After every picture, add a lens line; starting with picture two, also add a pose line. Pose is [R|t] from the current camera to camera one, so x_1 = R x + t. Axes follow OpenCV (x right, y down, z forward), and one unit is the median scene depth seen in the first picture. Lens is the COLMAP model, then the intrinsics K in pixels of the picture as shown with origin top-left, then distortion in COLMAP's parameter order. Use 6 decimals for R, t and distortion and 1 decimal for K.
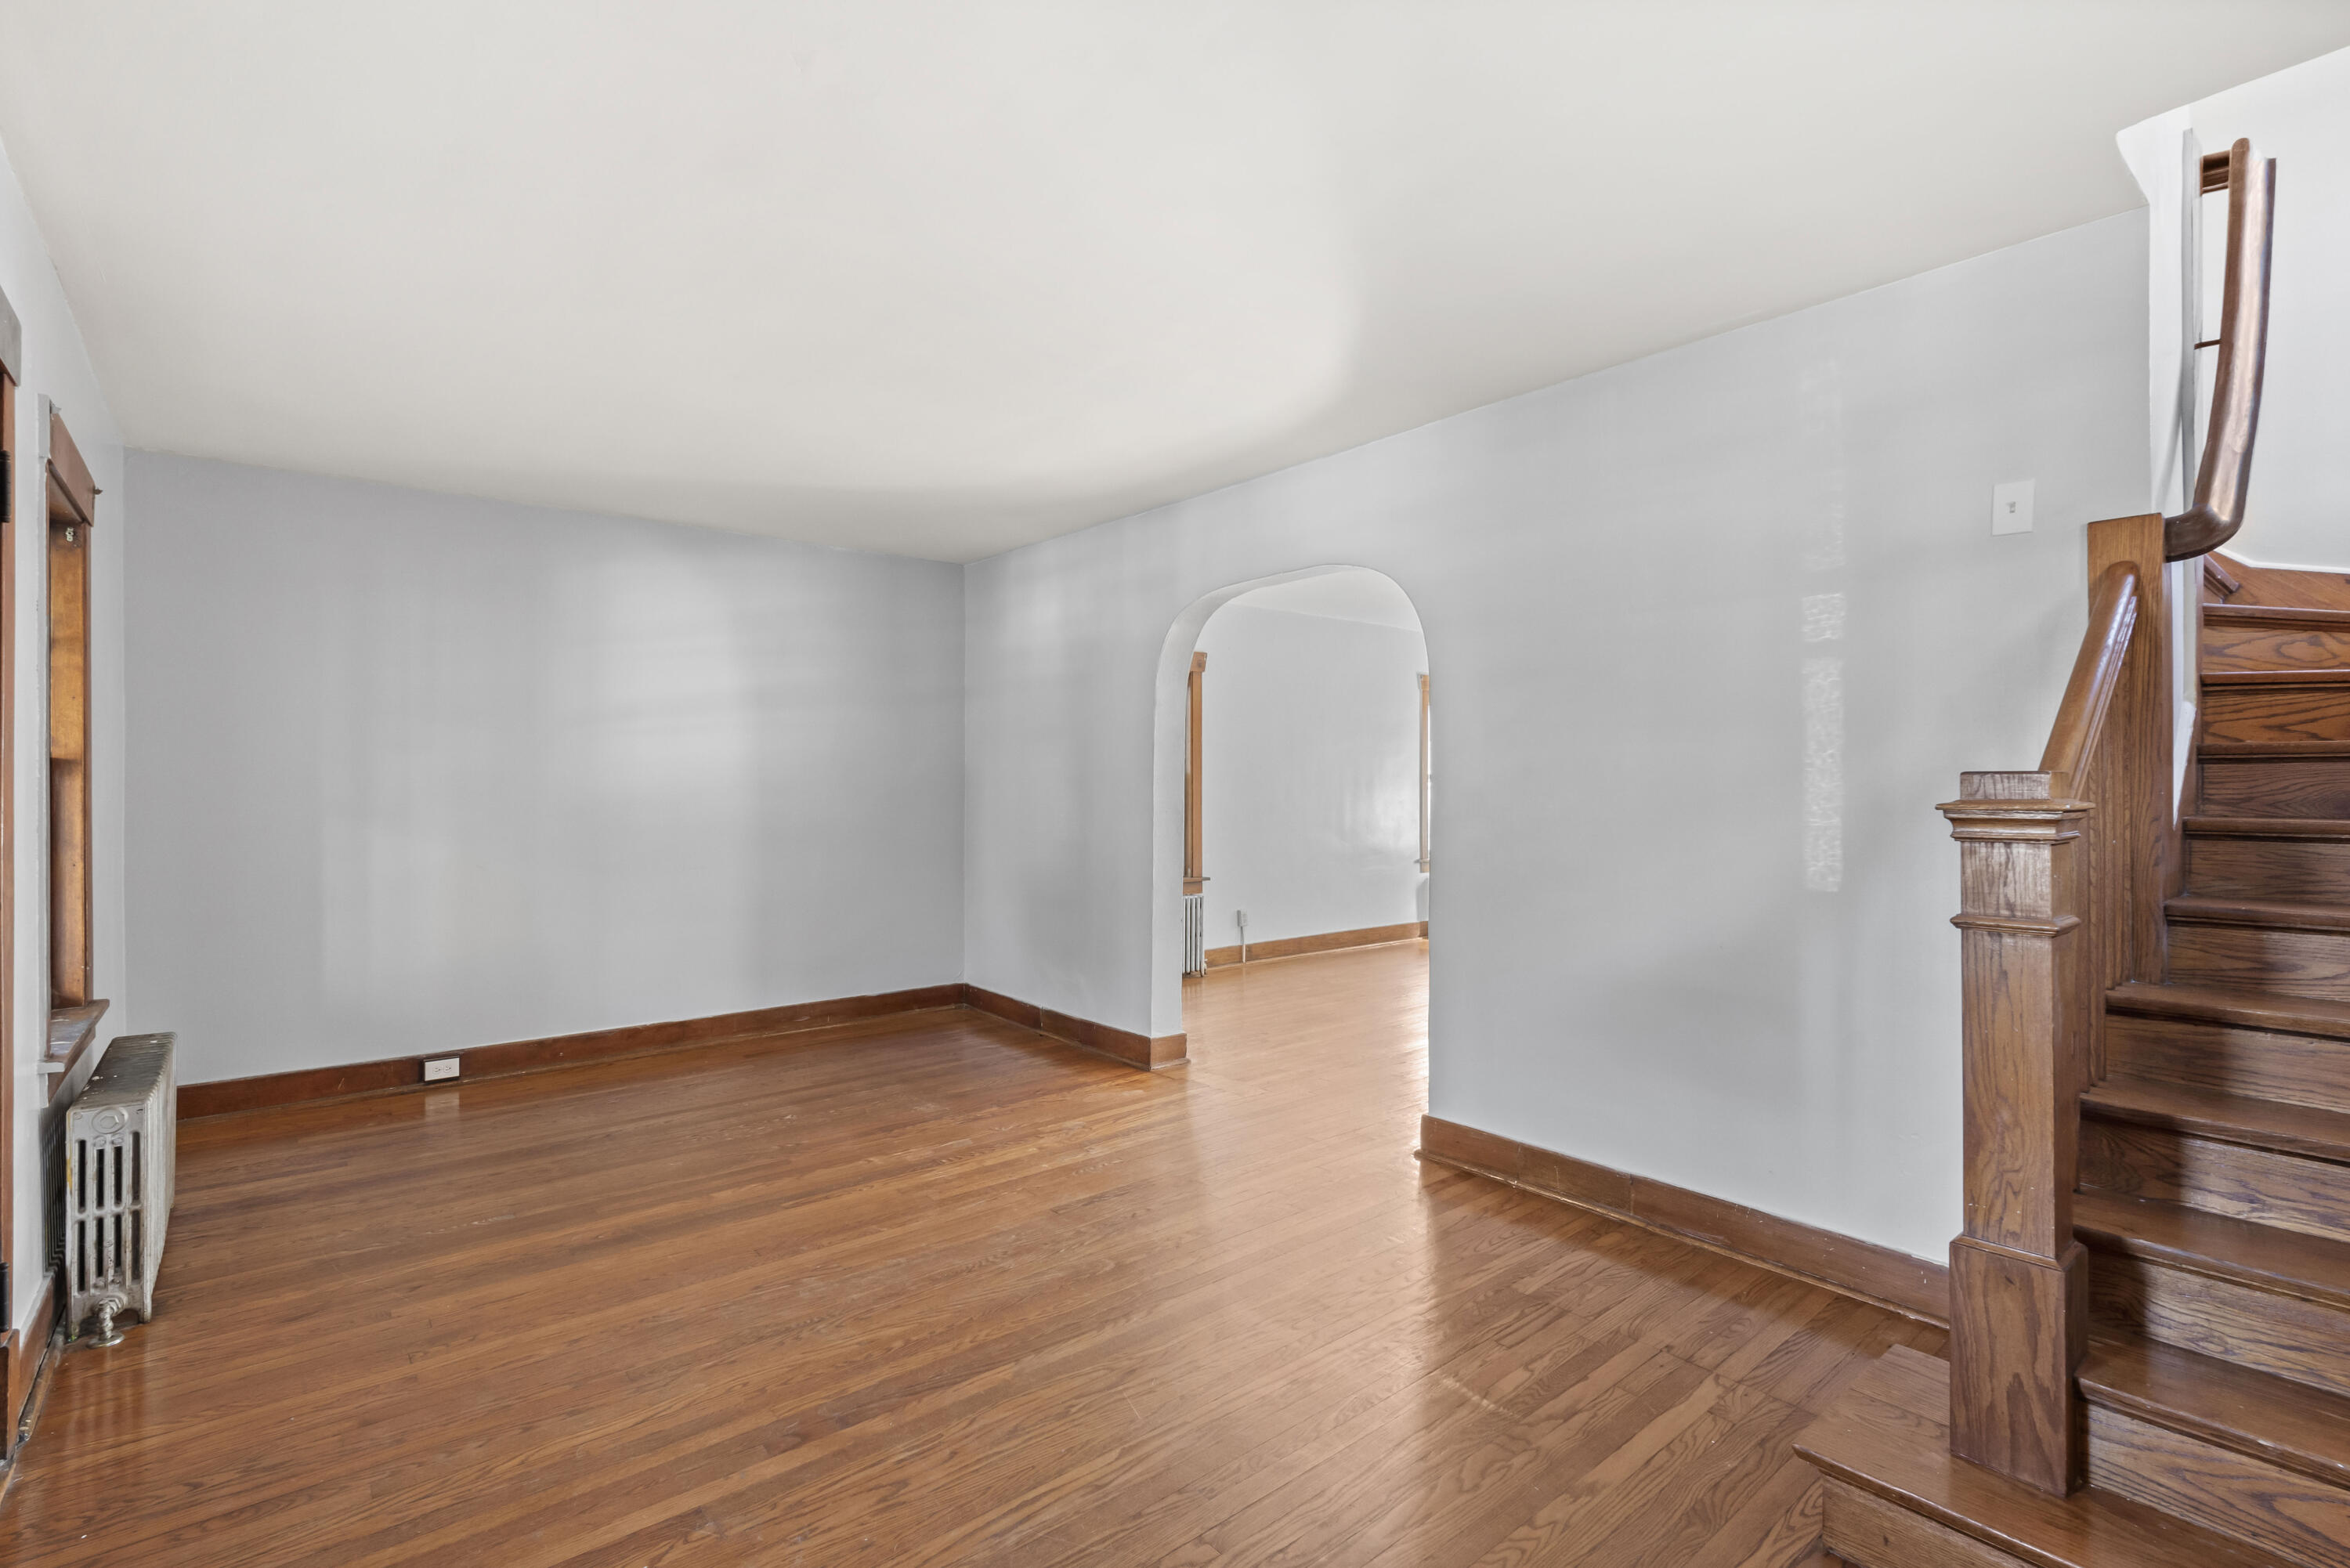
lens RADIAL K [[1098.8, 0, 1175.0], [0, 1098.8, 784.0], [0, 0, 1]] dist [-0.002724, -0.000041]
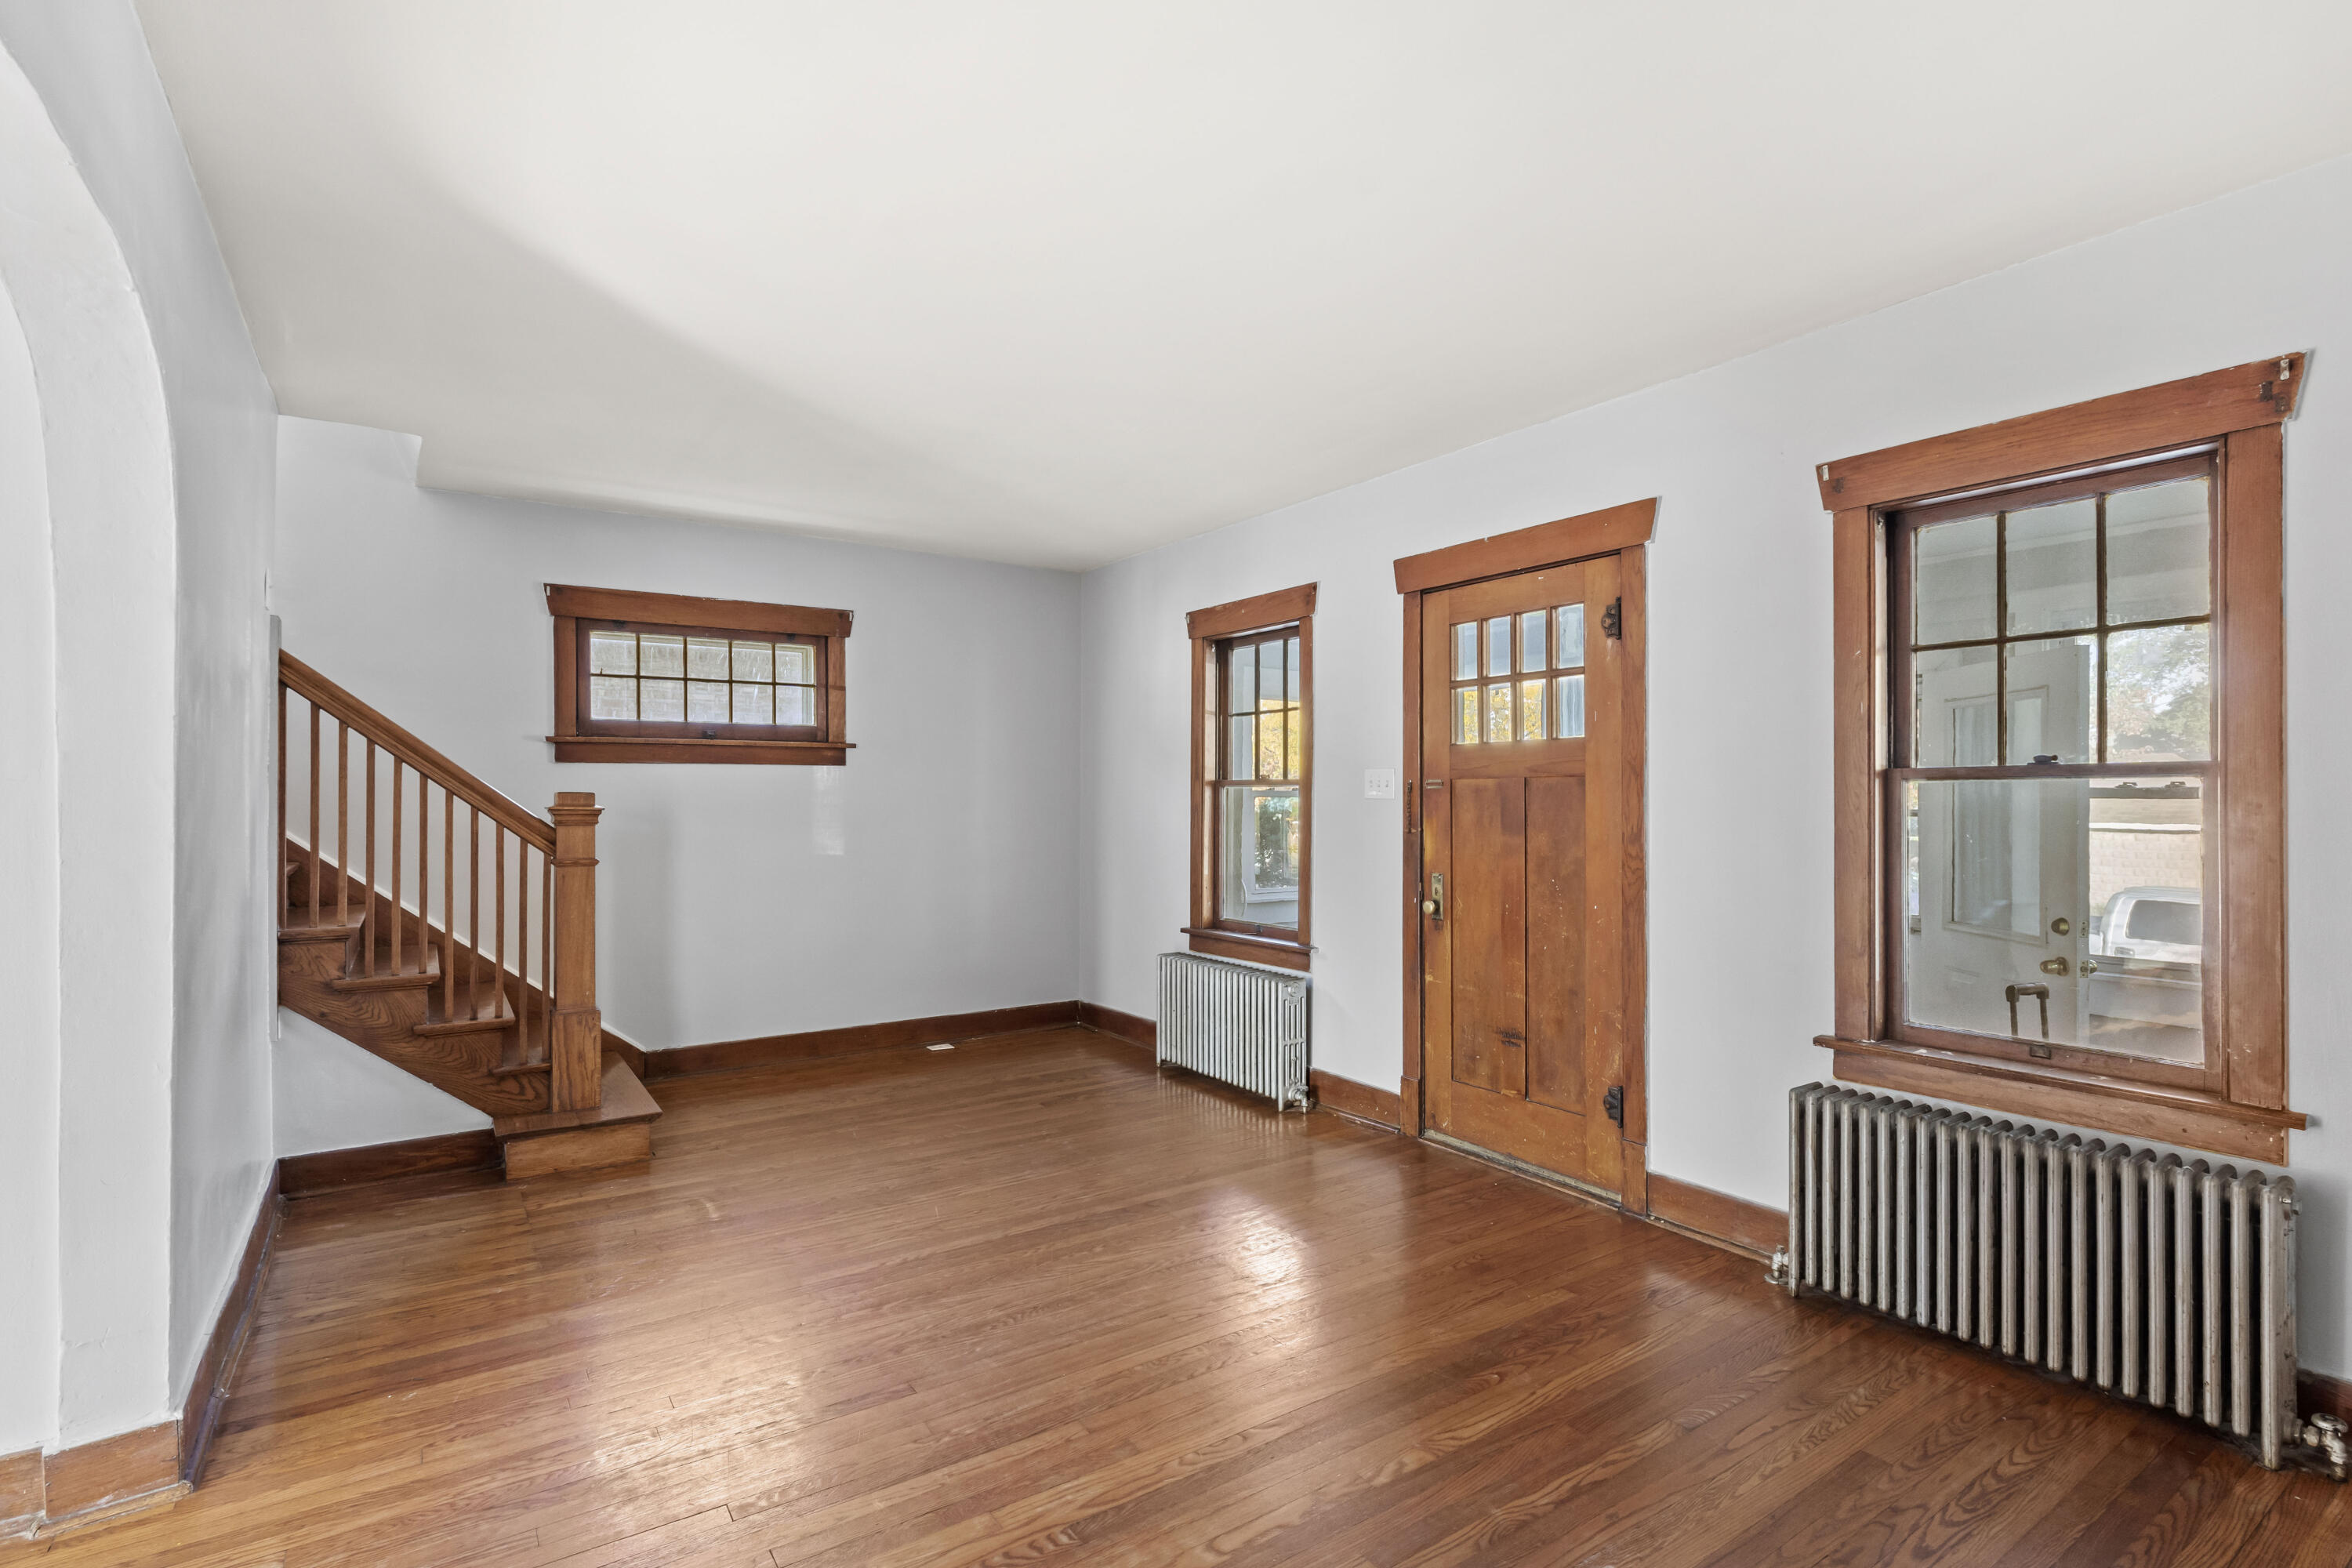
lens RADIAL K [[1101.8, 0, 1172.2], [0, 1101.8, 800.1], [0, 0, 1]] dist [-0.001122, -0.001115]
pose [[-0.994753, -0.001048, 0.102305, -0.451485], [-0.001005, 0.999999, 0.000472, 0.001481], [-0.102305, 0.000366, -0.994753, 2.174568]]
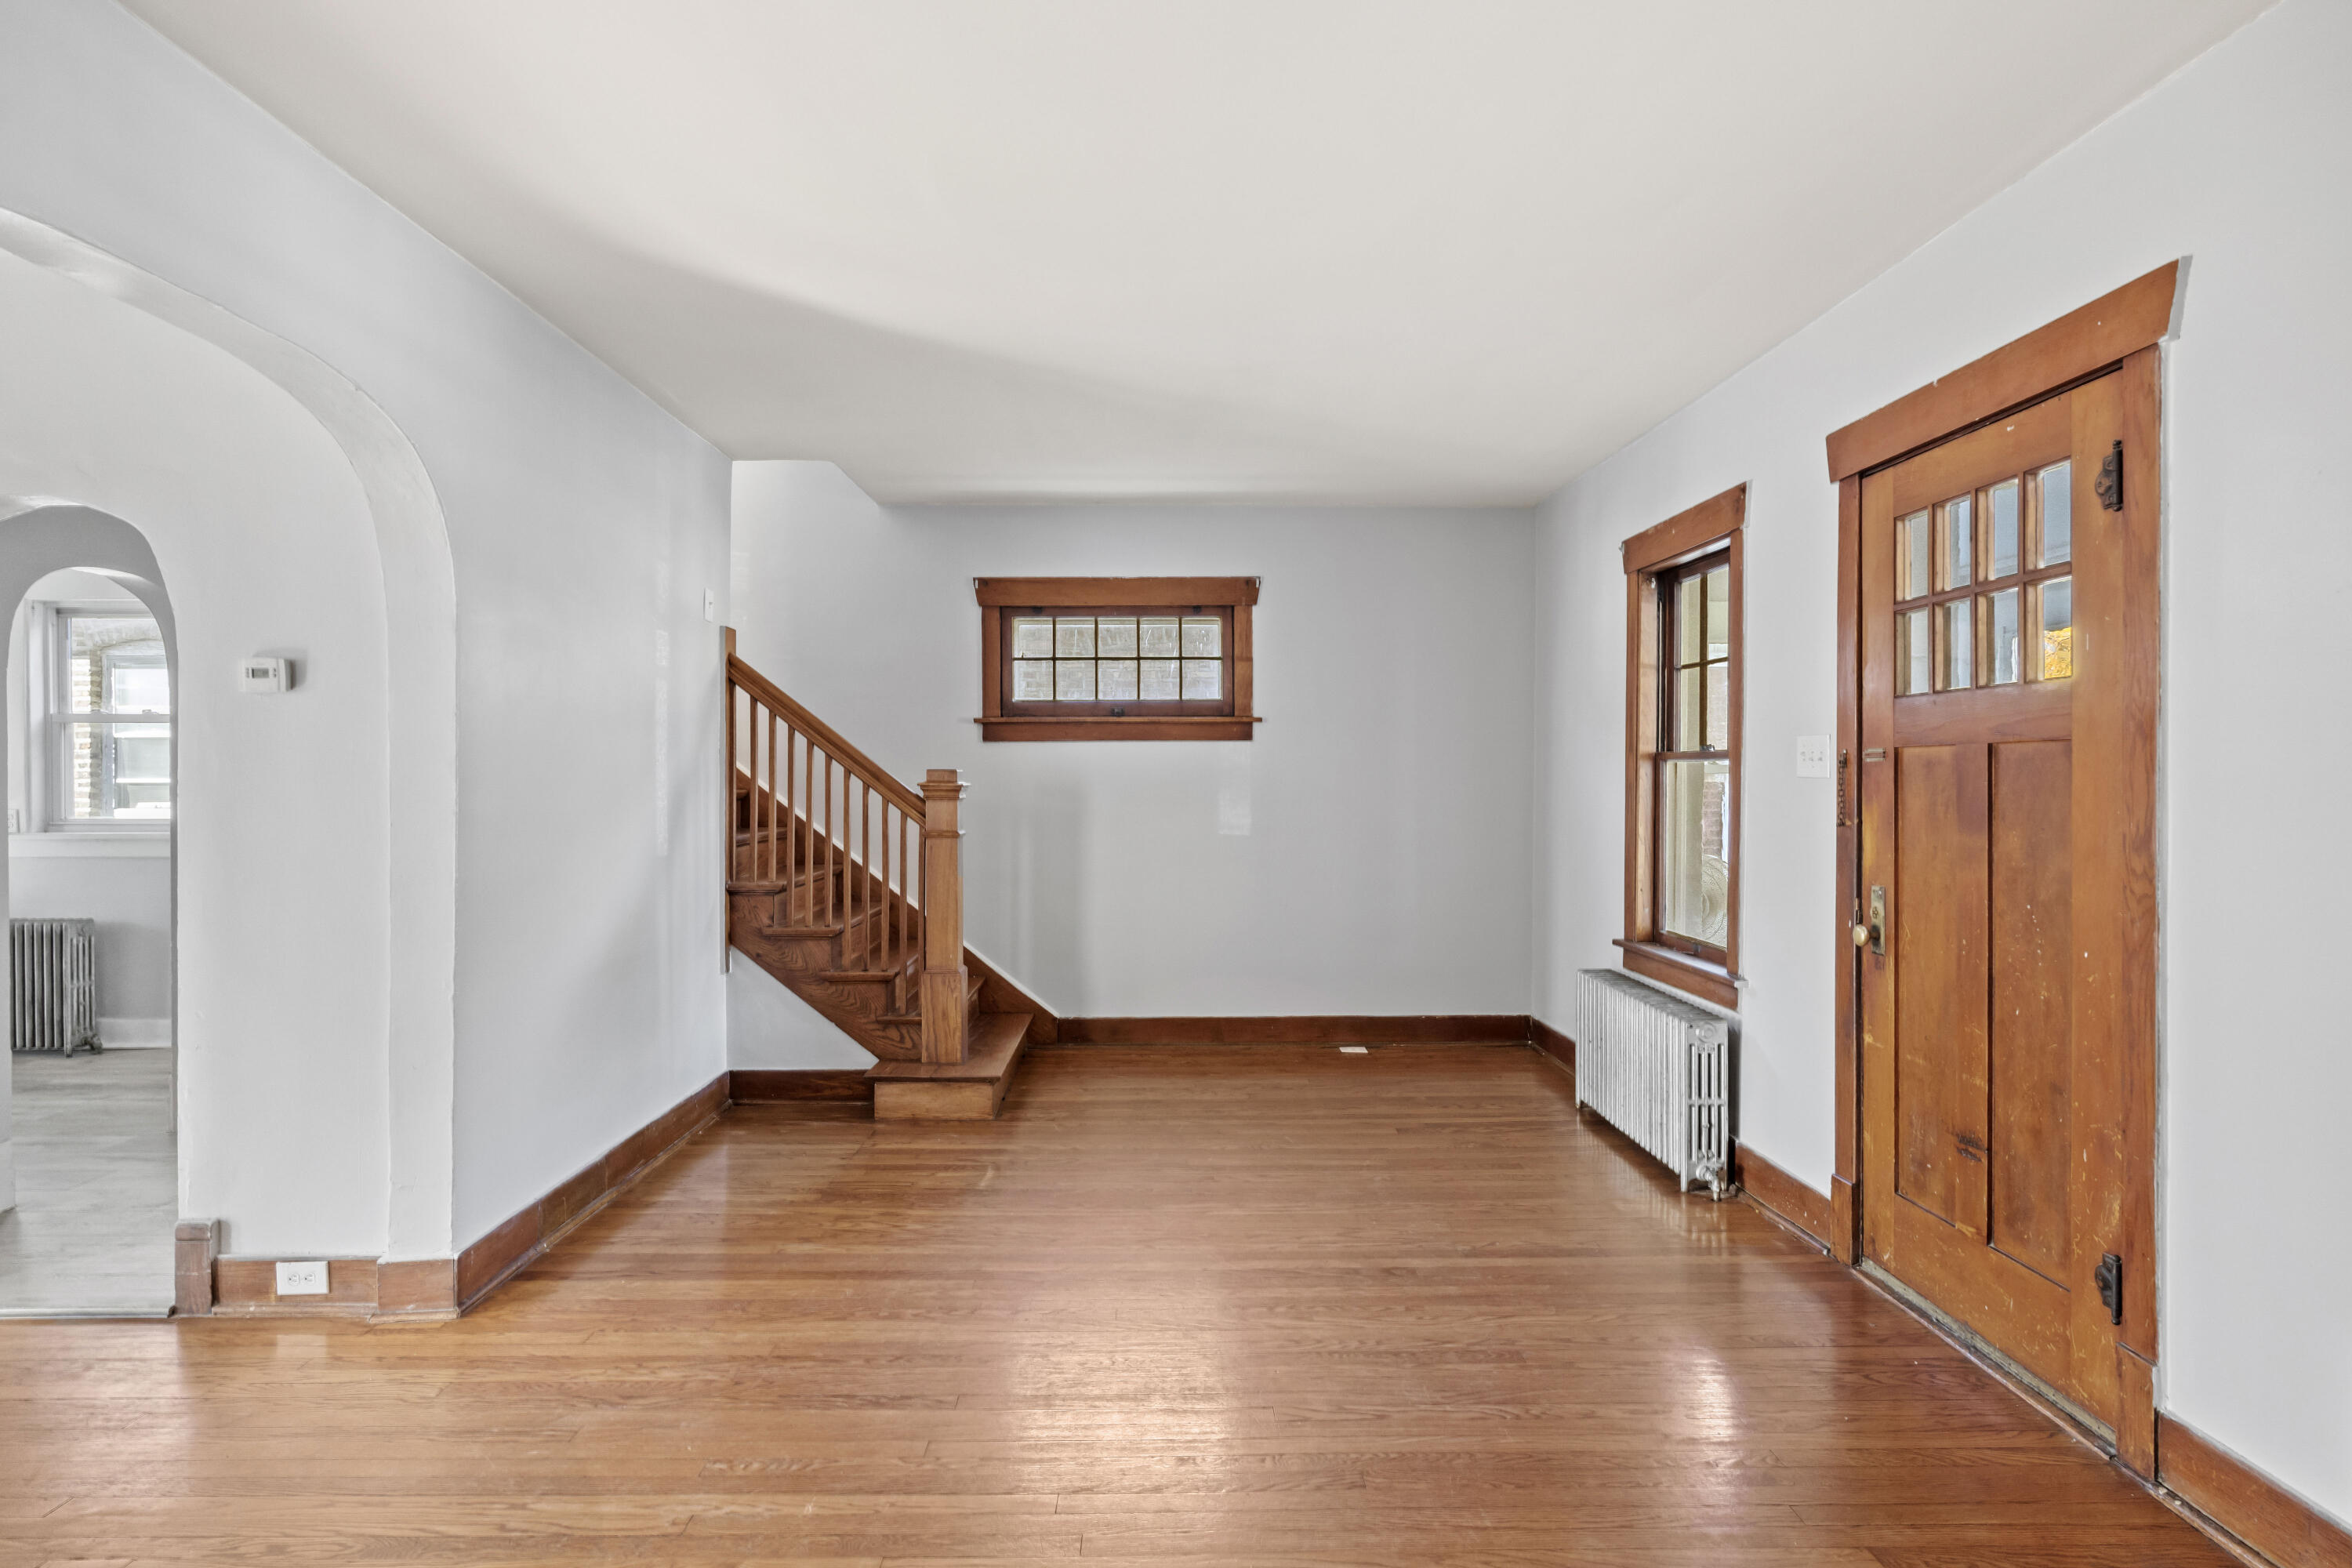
lens RADIAL K [[1178.4, 0, 1176.0], [0, 1178.4, 784.0], [0, 0, 1]] dist [-0.001718, -0.000259]
pose [[-0.776871, -0.006011, 0.629631, -0.859350], [-0.001411, 0.999969, 0.007805, -0.000760], [-0.629658, 0.005175, -0.776855, 1.887677]]
